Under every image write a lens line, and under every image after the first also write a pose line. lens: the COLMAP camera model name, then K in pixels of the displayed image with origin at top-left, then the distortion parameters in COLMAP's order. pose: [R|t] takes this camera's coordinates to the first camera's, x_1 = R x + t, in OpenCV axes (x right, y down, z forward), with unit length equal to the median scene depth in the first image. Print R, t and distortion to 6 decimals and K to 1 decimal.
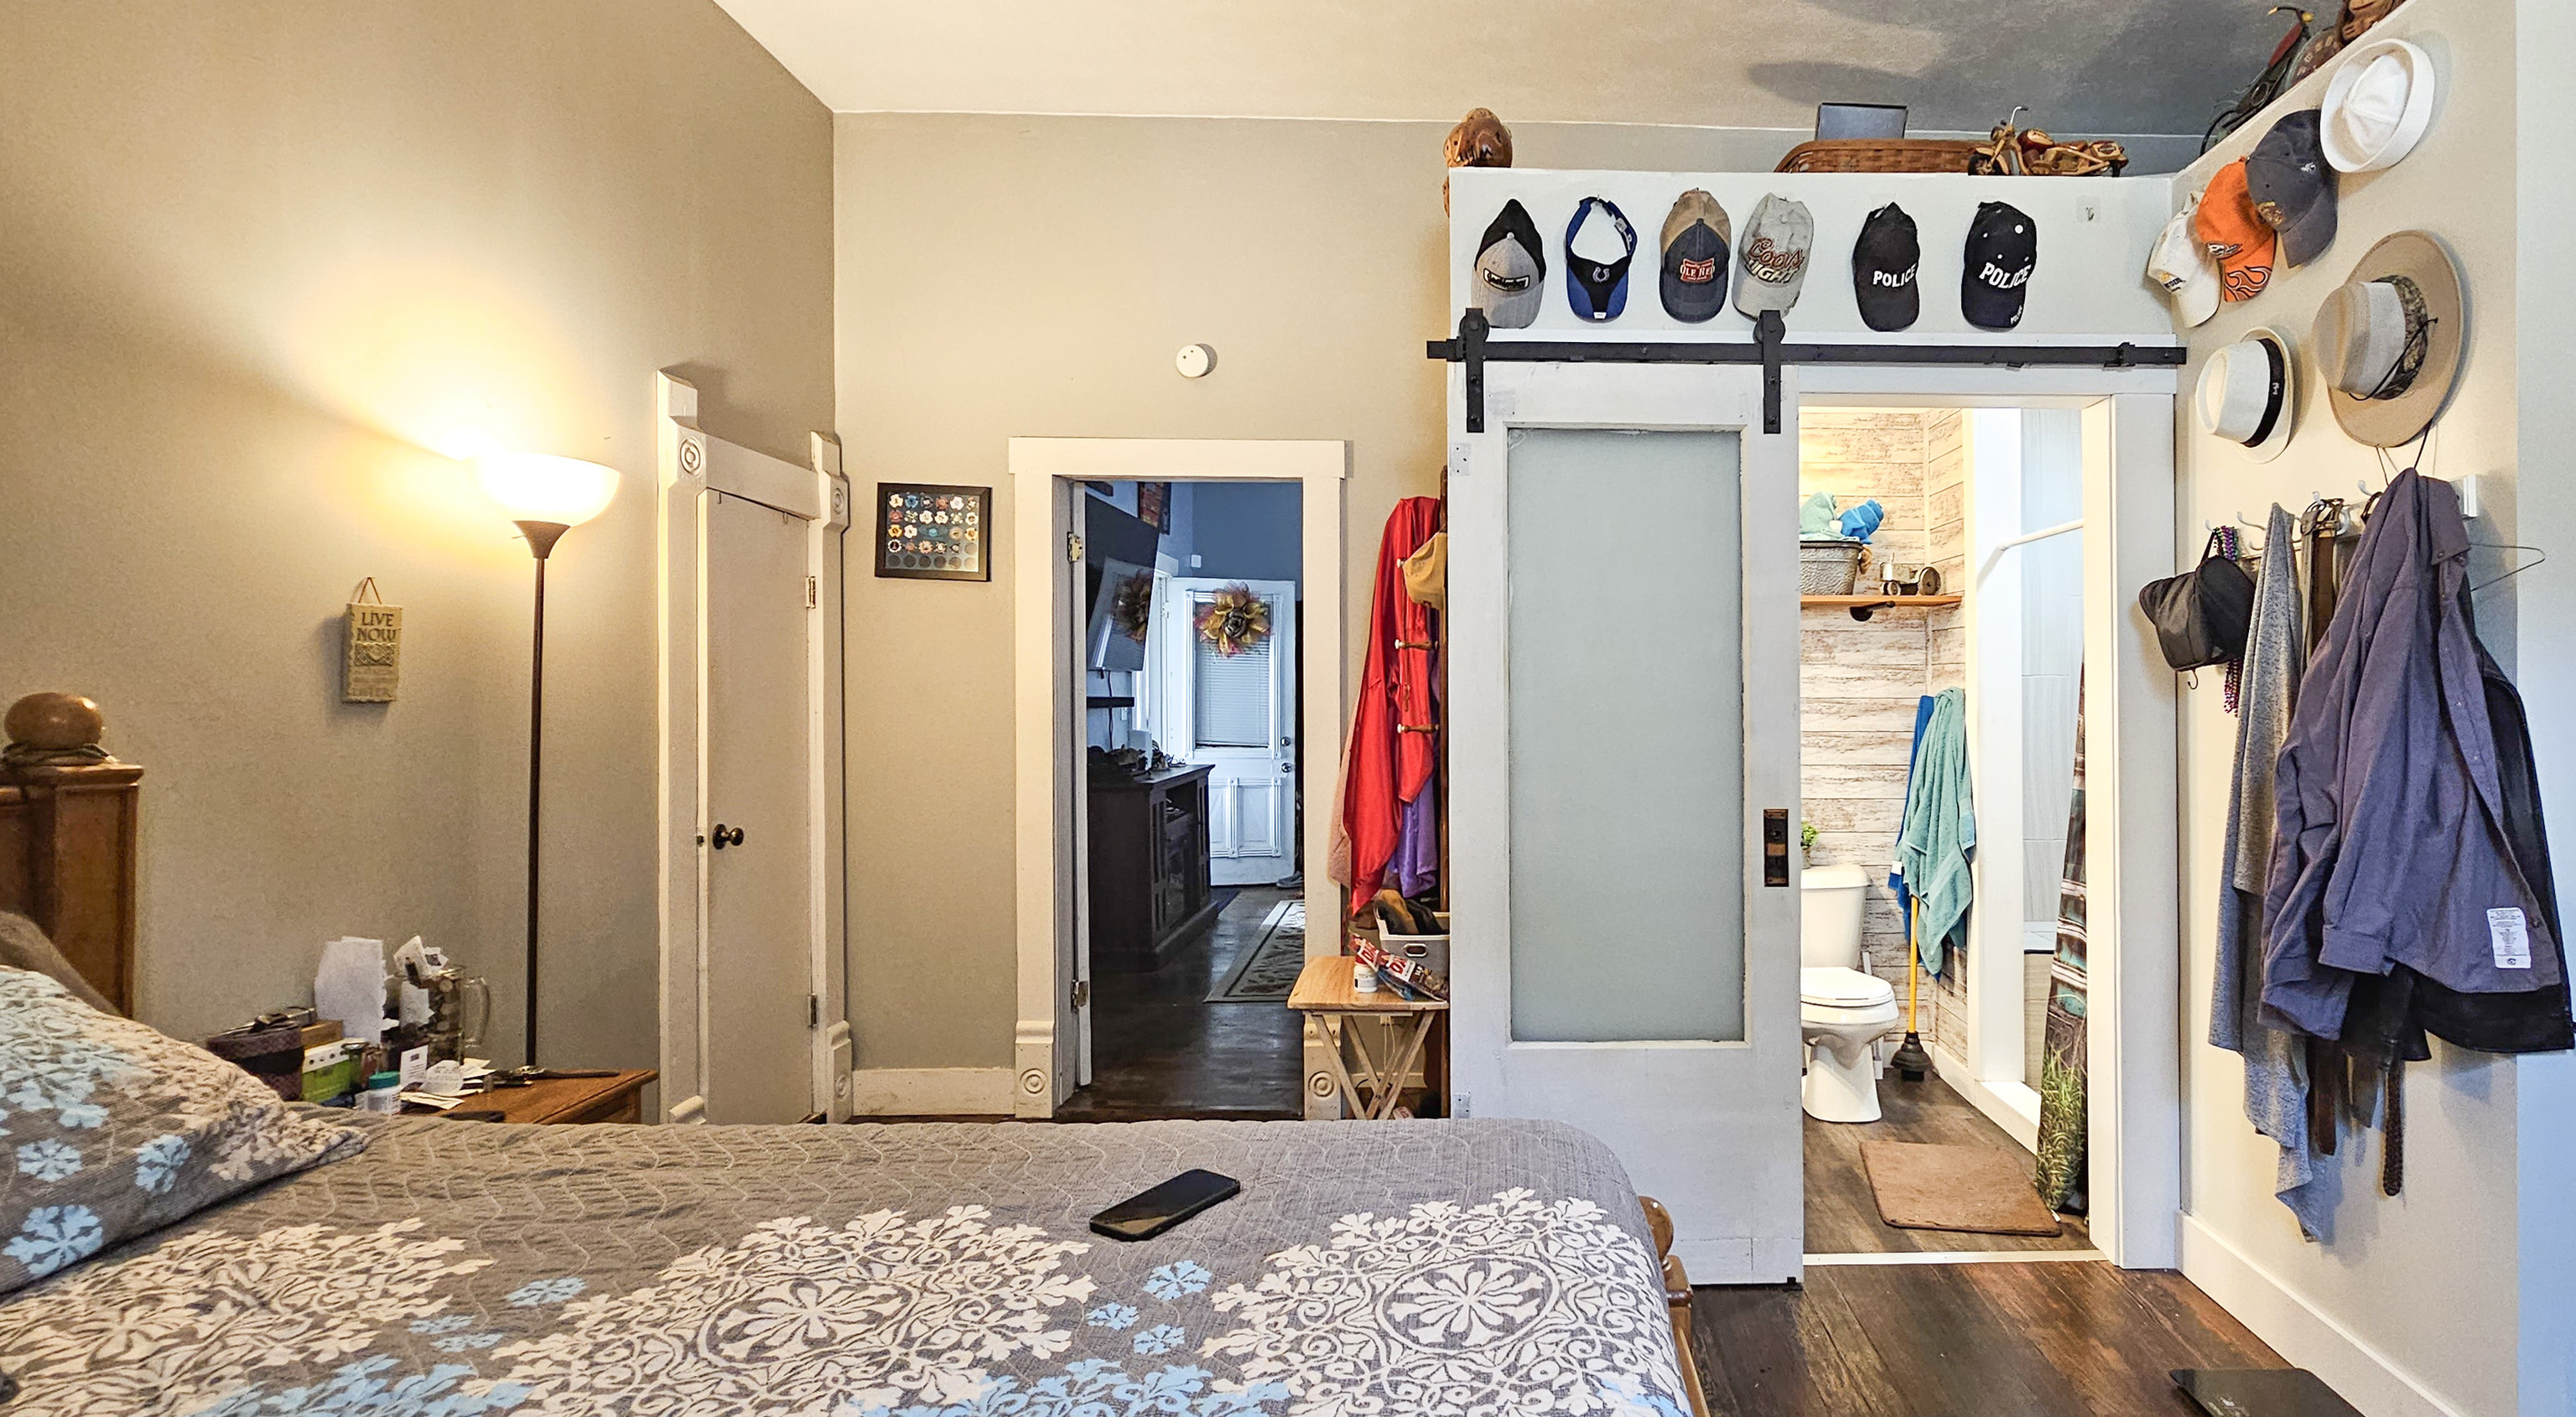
lens RADIAL K [[1431.7, 0, 1288.0], [0, 1431.7, 708.5], [0, 0, 1]] dist [0.004043, 0.002032]
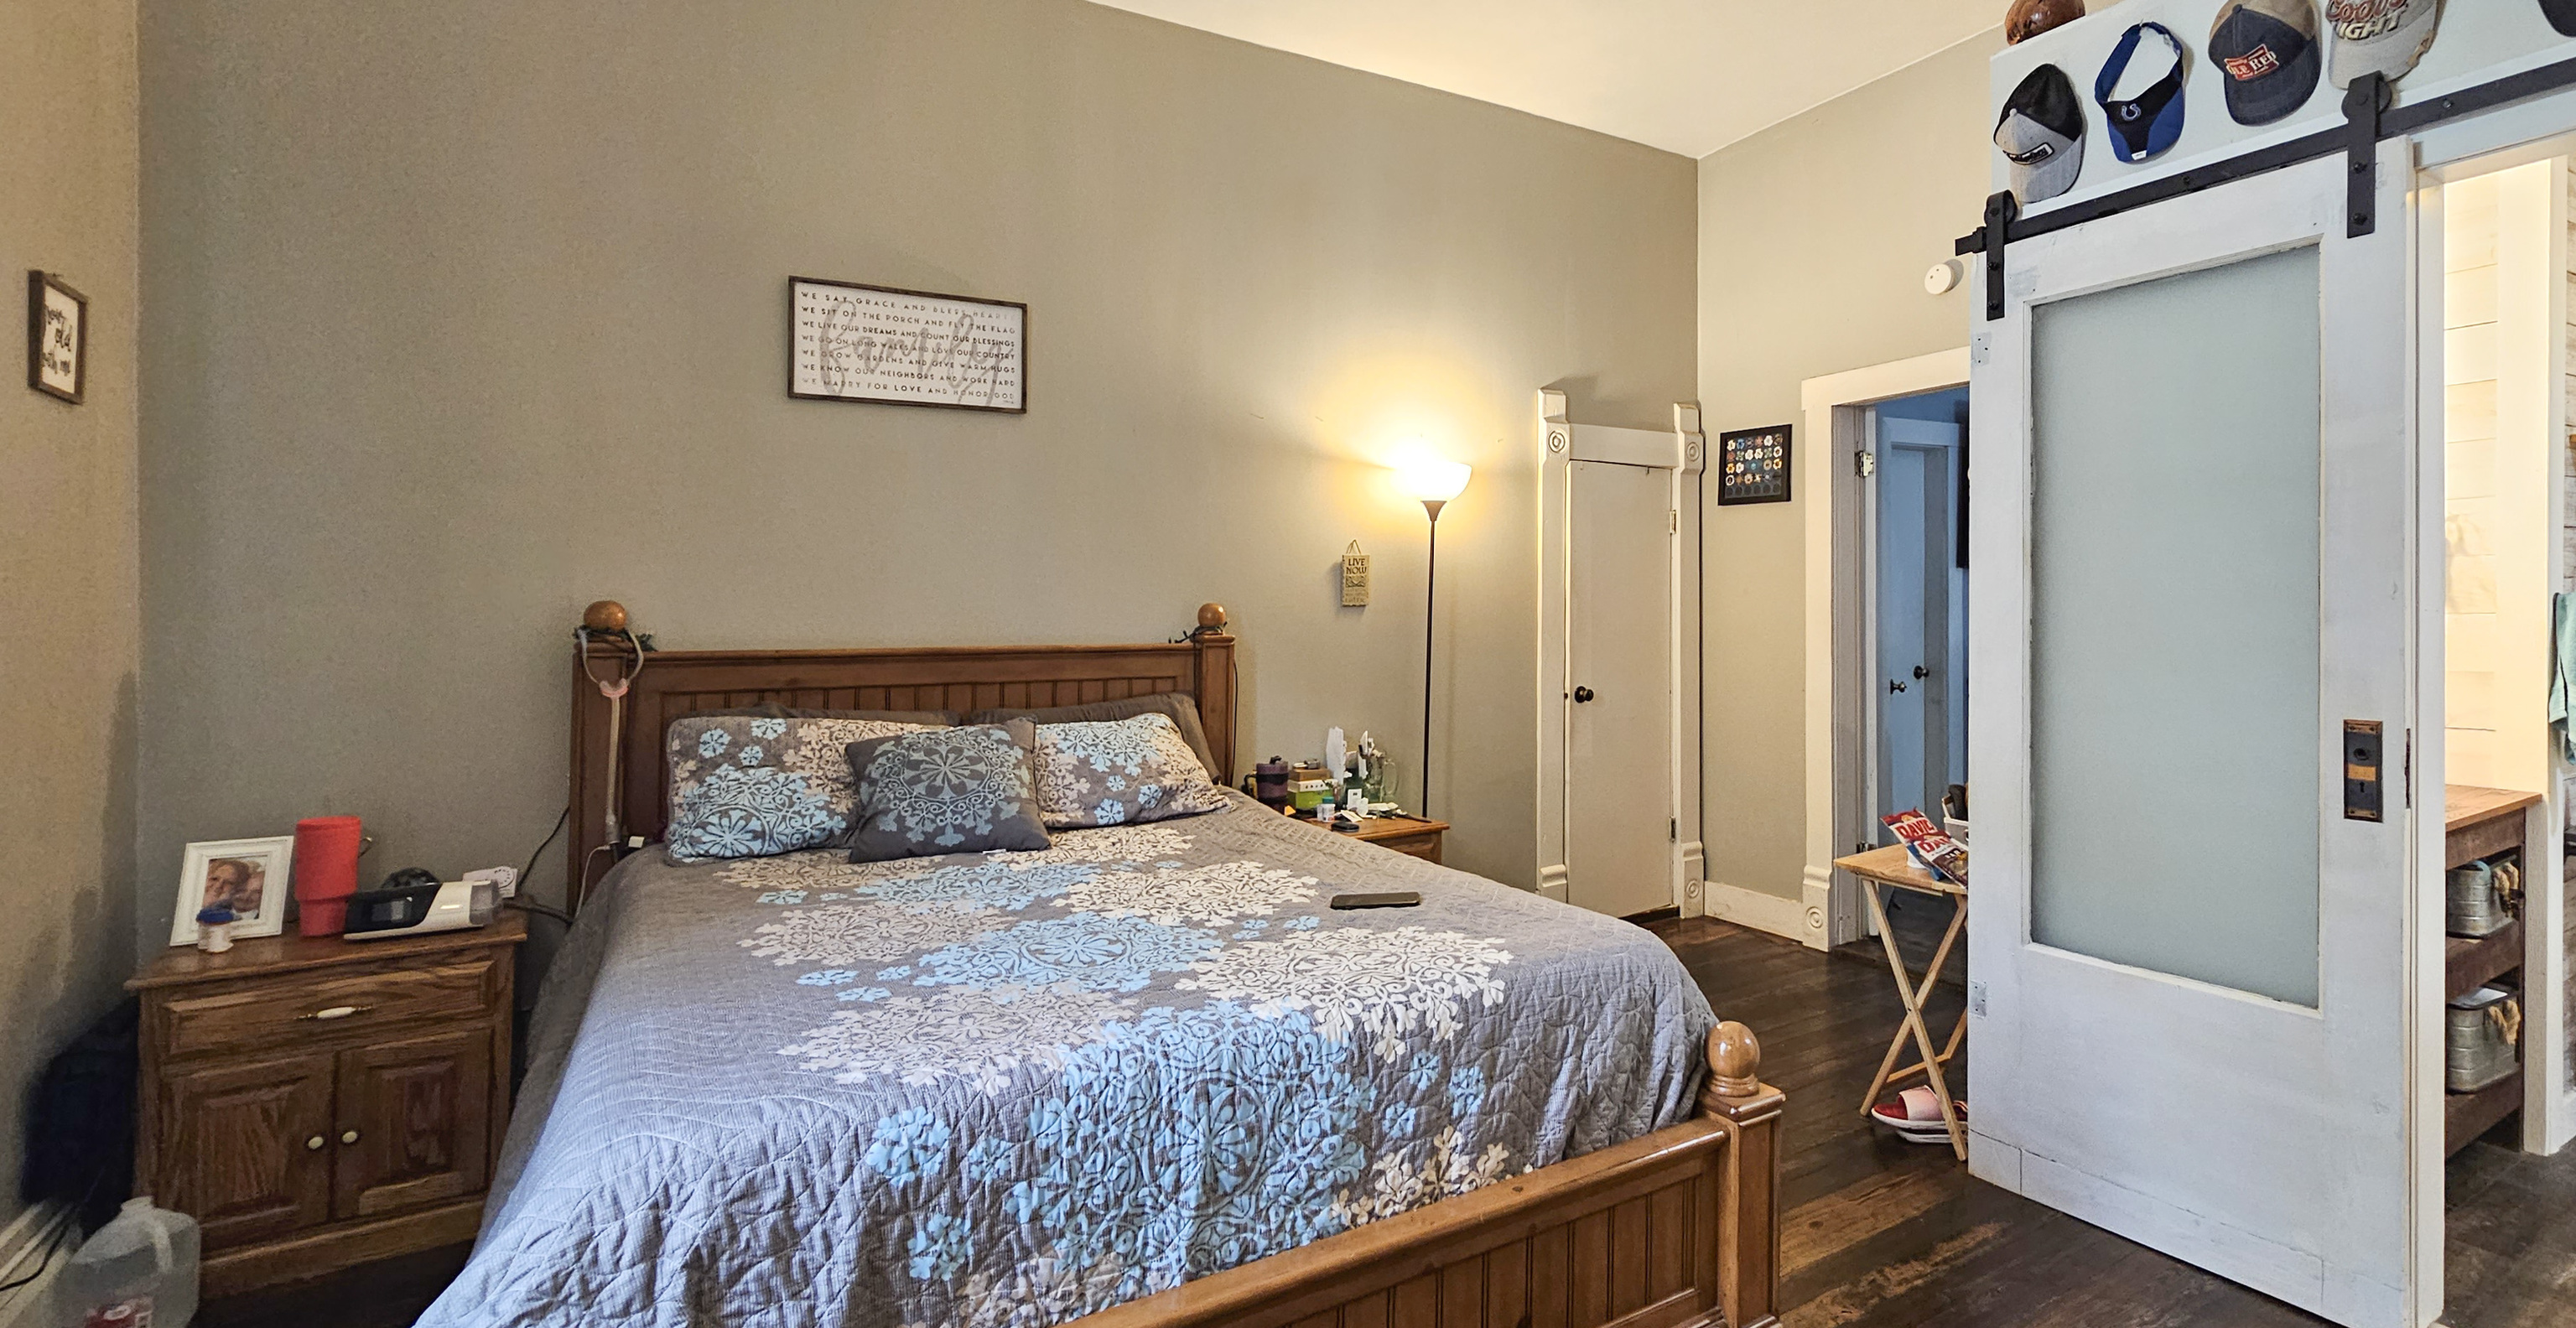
lens RADIAL K [[1373.4, 0, 1287.9], [0, 1373.4, 618.1], [0, 0, 1]] dist [-0.002588, -0.000247]
pose [[0.379329, -0.005834, -0.925243, 0.801306], [0.006149, 0.999974, -0.003784, 0.014228], [0.925241, -0.004254, 0.379355, 0.181772]]
